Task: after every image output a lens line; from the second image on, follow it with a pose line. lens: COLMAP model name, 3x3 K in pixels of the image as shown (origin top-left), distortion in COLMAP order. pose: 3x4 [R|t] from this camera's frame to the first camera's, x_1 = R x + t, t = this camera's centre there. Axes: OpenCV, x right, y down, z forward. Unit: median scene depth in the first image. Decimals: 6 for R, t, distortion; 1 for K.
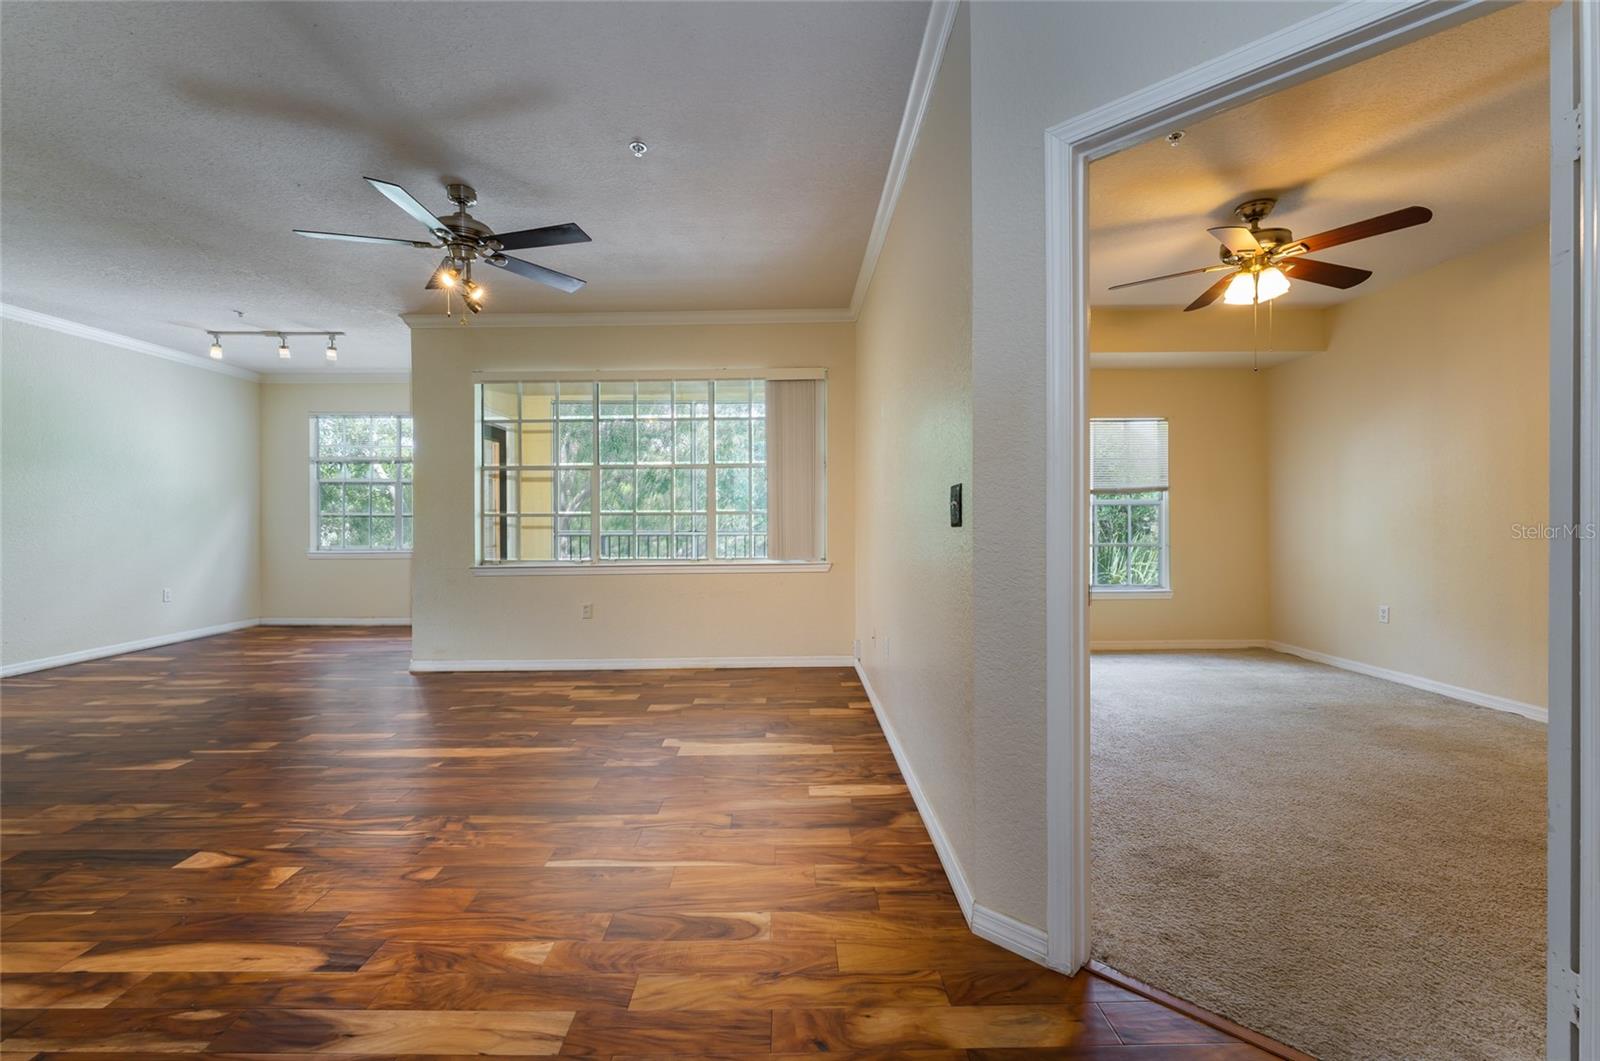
lens RADIAL K [[652.6, 0, 797.9], [0, 652.6, 520.8], [0, 0, 1]] dist [-0.000956, 0.000034]
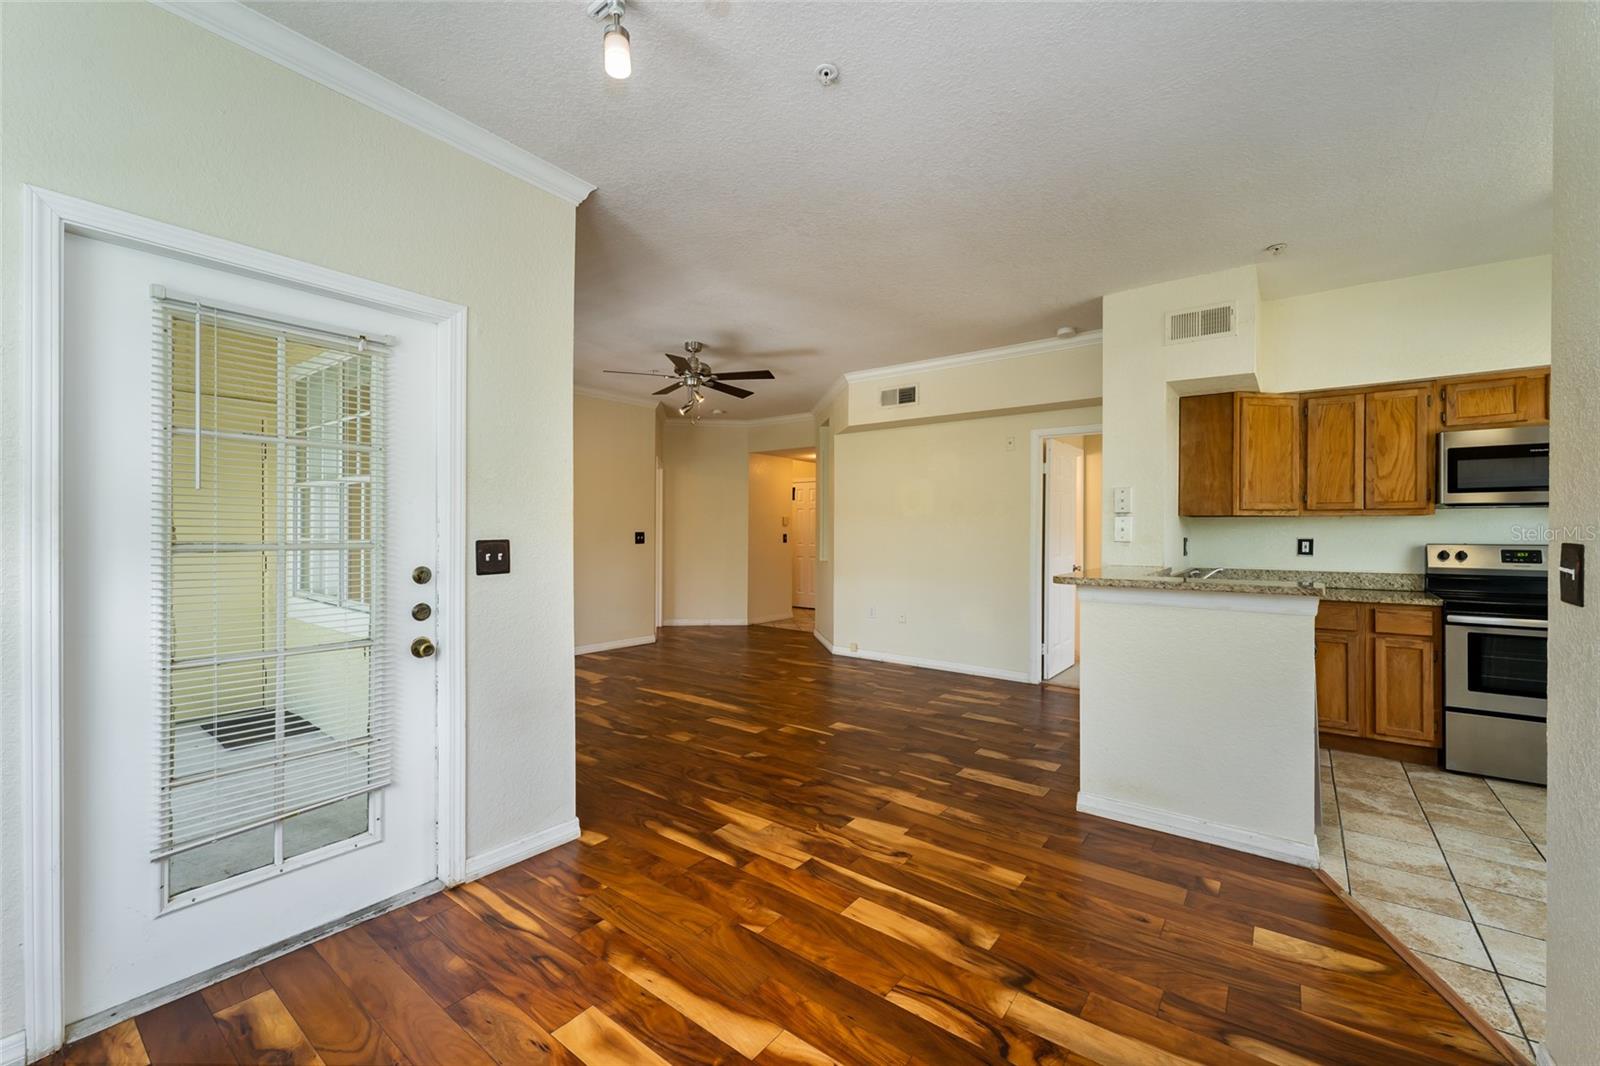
lens RADIAL K [[639.8, 0, 803.4], [0, 639.8, 532.0], [0, 0, 1]] dist [0.001557, 0.000437]
pose [[-0.784007, -0.001245, 0.620751, -1.566652], [-0.000433, 0.999999, 0.001459, -0.035309], [-0.620752, 0.000875, -0.784006, 1.900103]]
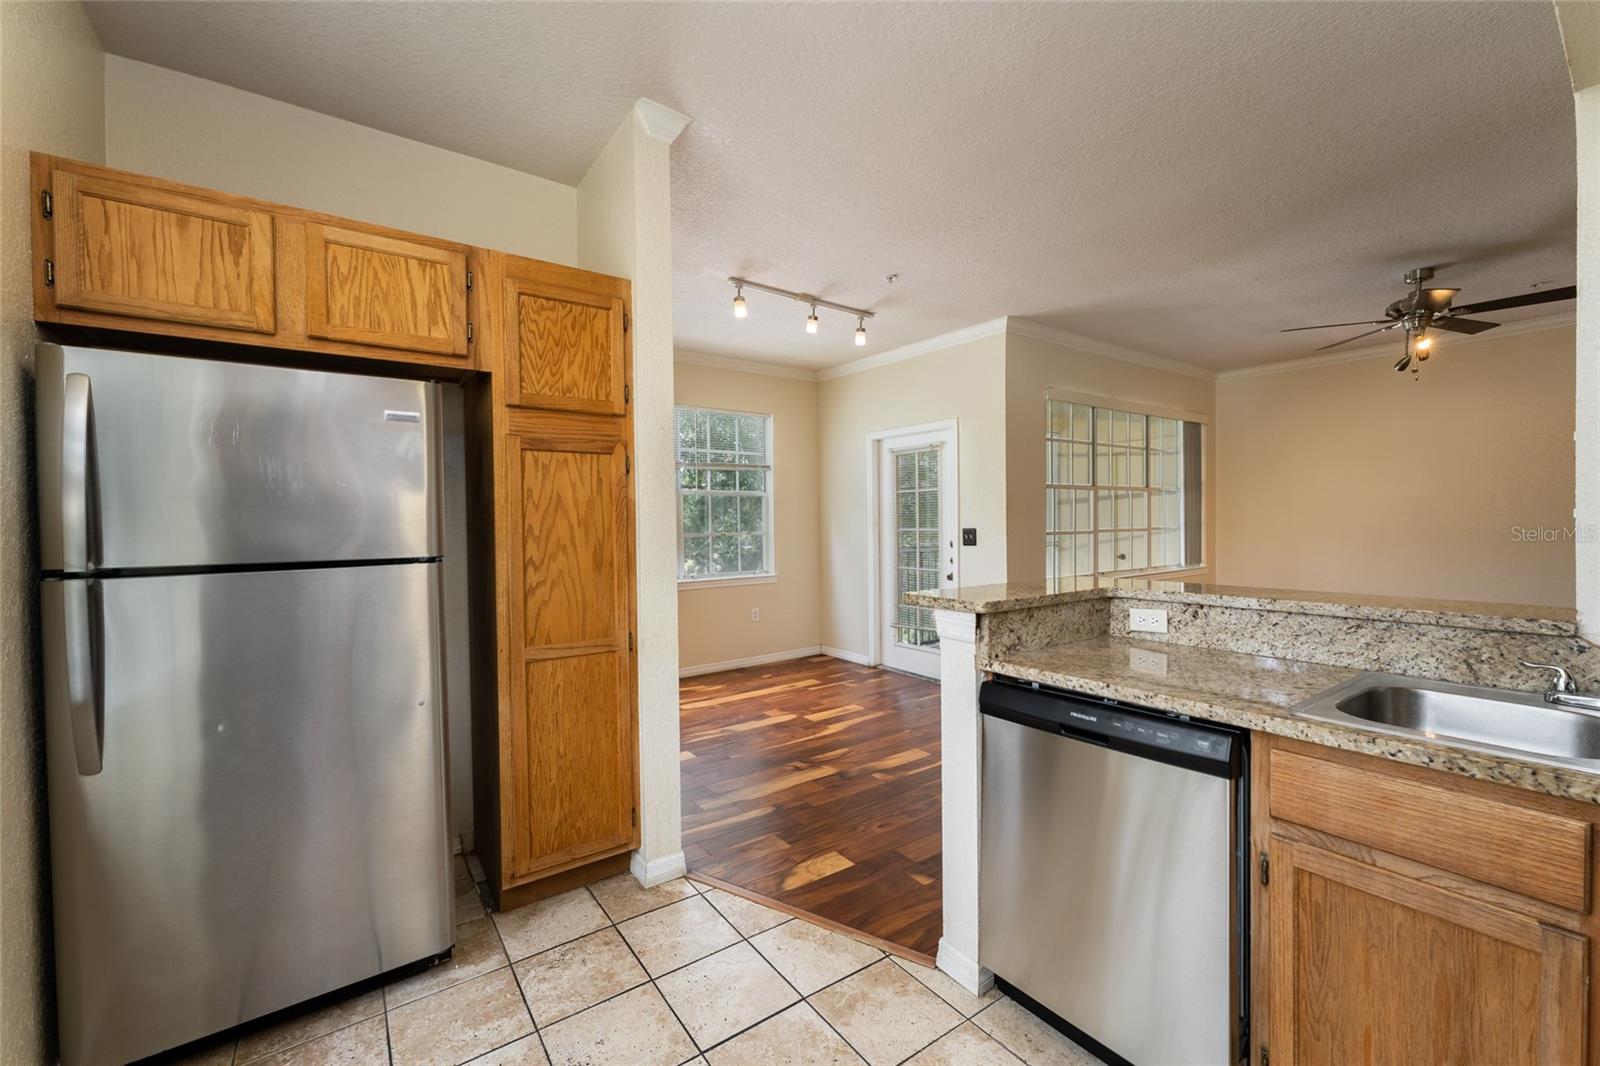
lens RADIAL K [[639.8, 0, 803.4], [0, 639.8, 532.0], [0, 0, 1]] dist [0.001557, 0.000437]
pose [[0.818728, -0.013626, 0.574020, -1.970130], [0.009912, 0.999905, 0.009599, -0.035024], [-0.574096, -0.002169, 0.818785, 0.621123]]
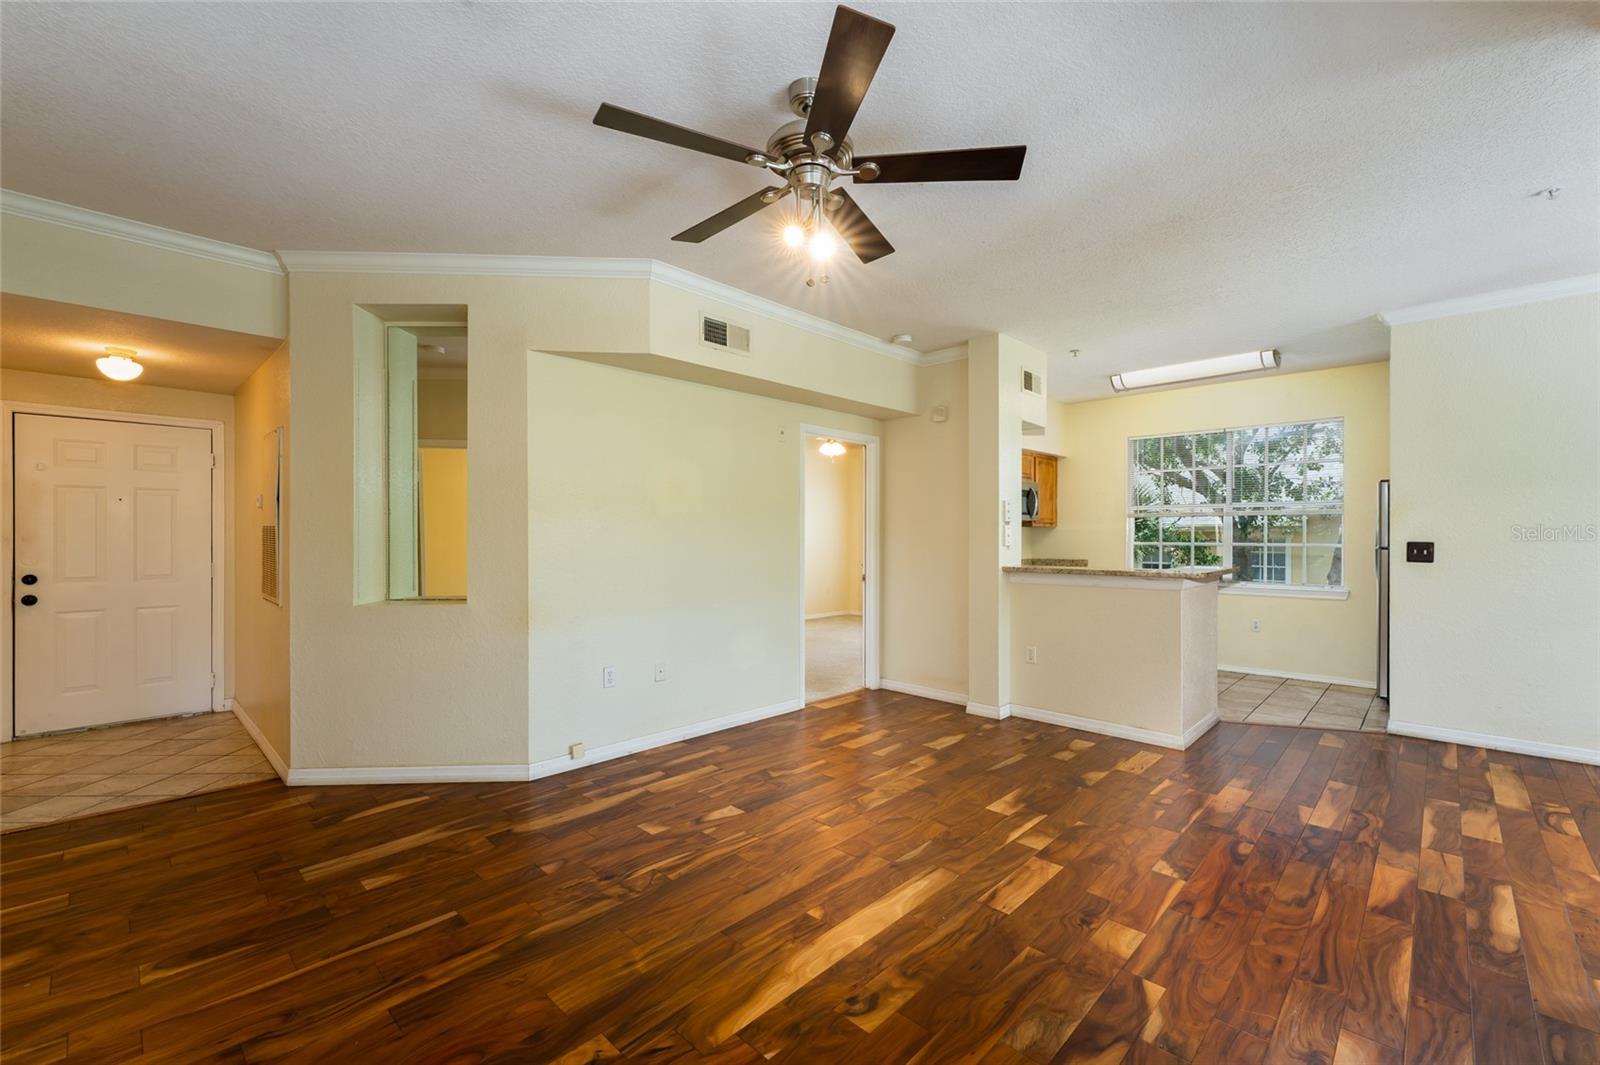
lens RADIAL K [[673.7, 0, 807.9], [0, 673.7, 535.8], [0, 0, 1]] dist [-0.001251, 0.000264]
pose [[-0.703597, 0.003277, -0.710591, -0.016334], [-0.000582, 0.999986, 0.005187, -0.044040], [0.710599, 0.004063, -0.703586, 1.361501]]
